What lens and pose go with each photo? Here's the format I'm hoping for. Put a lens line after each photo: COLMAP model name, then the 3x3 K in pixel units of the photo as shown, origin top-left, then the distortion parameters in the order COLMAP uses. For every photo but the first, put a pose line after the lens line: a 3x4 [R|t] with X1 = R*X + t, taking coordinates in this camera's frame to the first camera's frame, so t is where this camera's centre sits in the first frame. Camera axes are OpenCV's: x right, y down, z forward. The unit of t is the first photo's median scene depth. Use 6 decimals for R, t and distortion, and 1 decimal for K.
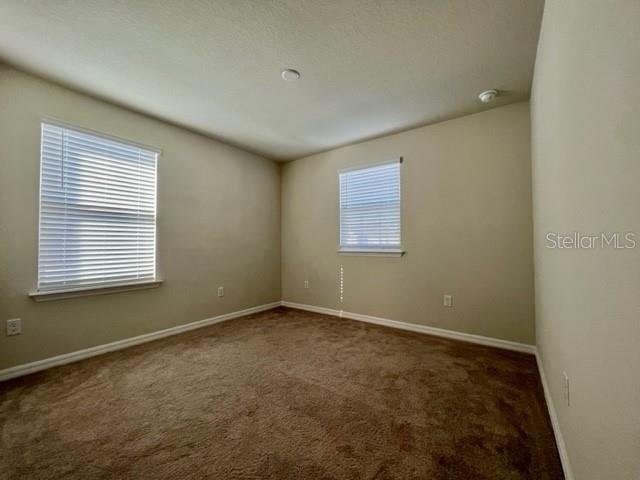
lens RADIAL K [[260.7, 0, 320.5], [0, 260.7, 240.0], [0, 0, 1]] dist [-0.001724, 0.001419]
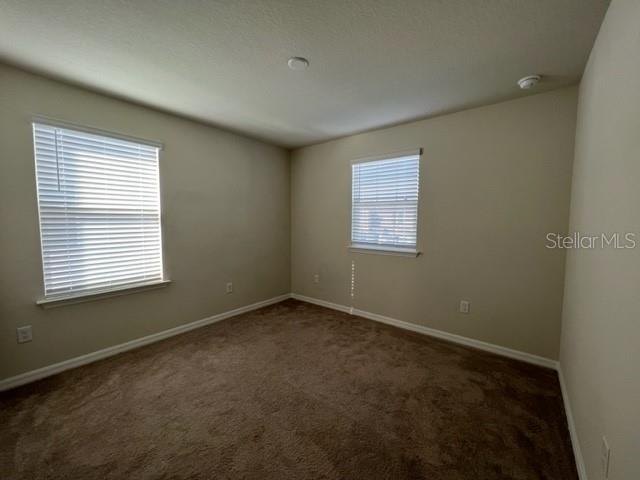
lens RADIAL K [[260.7, 0, 320.4], [0, 260.7, 239.8], [0, 0, 1]] dist [-0.001724, 0.001419]
pose [[0.998966, 0.011751, -0.043925, 0.004657], [-0.007499, 0.995378, 0.095737, -0.126385], [0.044847, -0.095309, 0.994437, 0.078141]]
